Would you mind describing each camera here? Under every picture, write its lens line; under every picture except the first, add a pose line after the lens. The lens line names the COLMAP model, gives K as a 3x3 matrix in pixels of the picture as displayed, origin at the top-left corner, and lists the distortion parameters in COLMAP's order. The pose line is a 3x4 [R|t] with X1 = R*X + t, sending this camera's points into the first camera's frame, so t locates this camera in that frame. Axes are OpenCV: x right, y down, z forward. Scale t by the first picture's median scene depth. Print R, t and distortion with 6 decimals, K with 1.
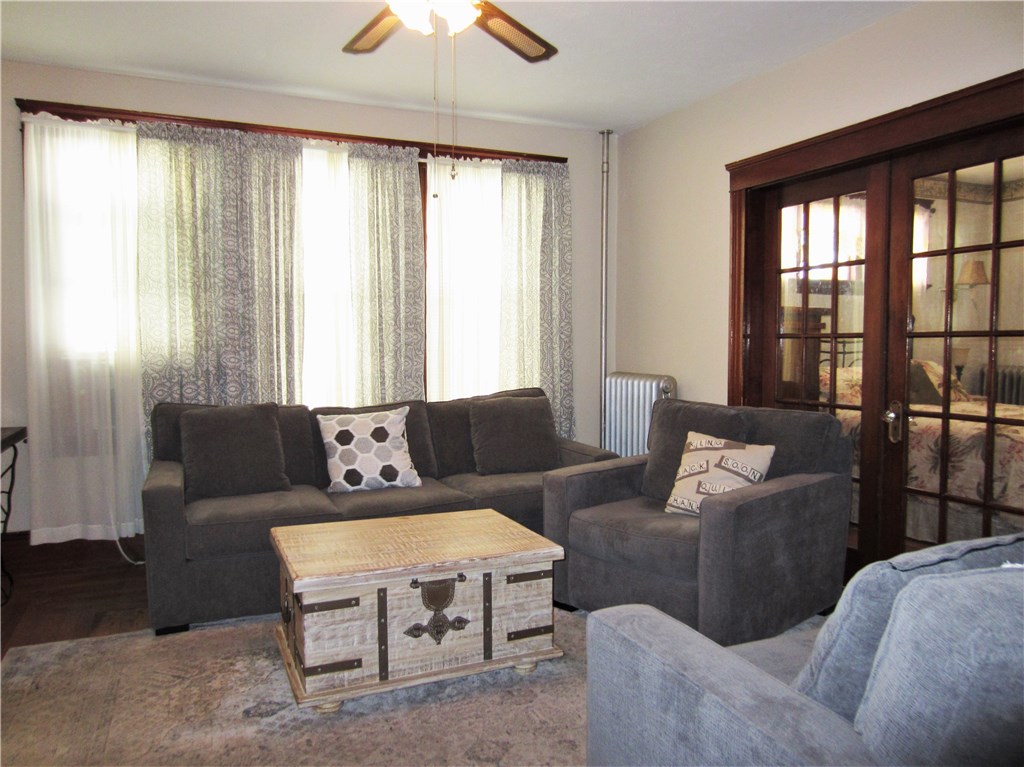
lens RADIAL K [[757.3, 0, 501.0], [0, 757.3, 380.4], [0, 0, 1]] dist [-0.025792, 0.000725]
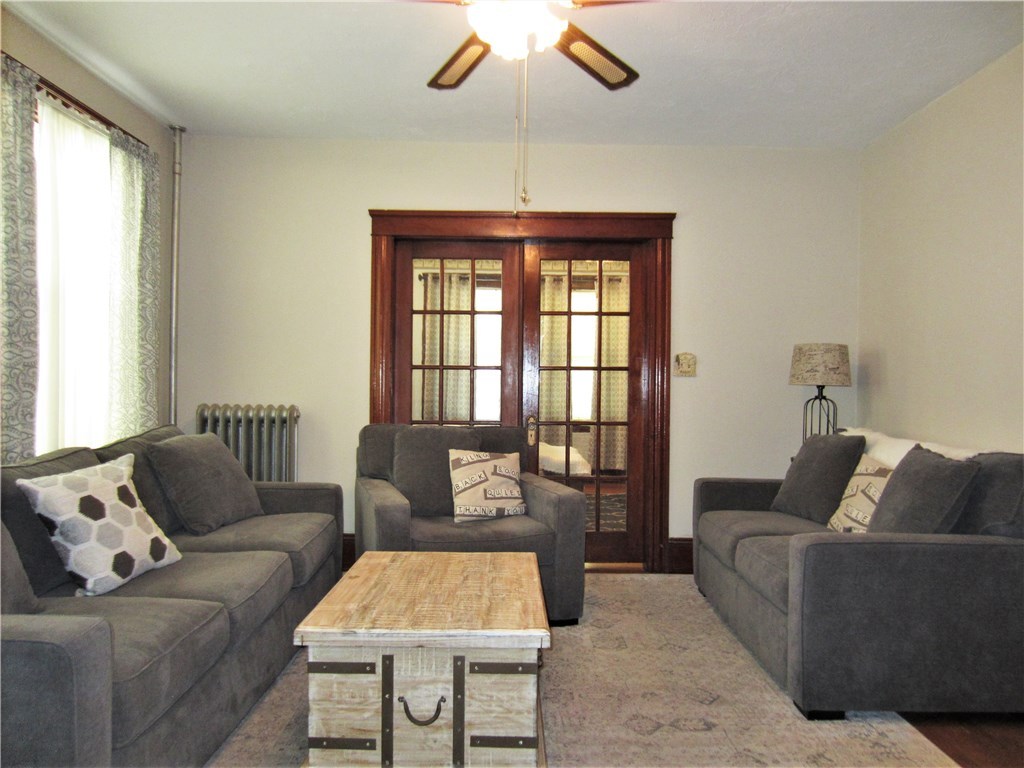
lens RADIAL K [[757.3, 0, 501.6], [0, 757.3, 387.4], [0, 0, 1]] dist [-0.025792, 0.000725]
pose [[0.370718, 0.001364, 0.928744, -0.790538], [0.037646, 0.999155, -0.016494, -0.003447], [-0.927982, 0.041078, 0.370353, 0.518314]]
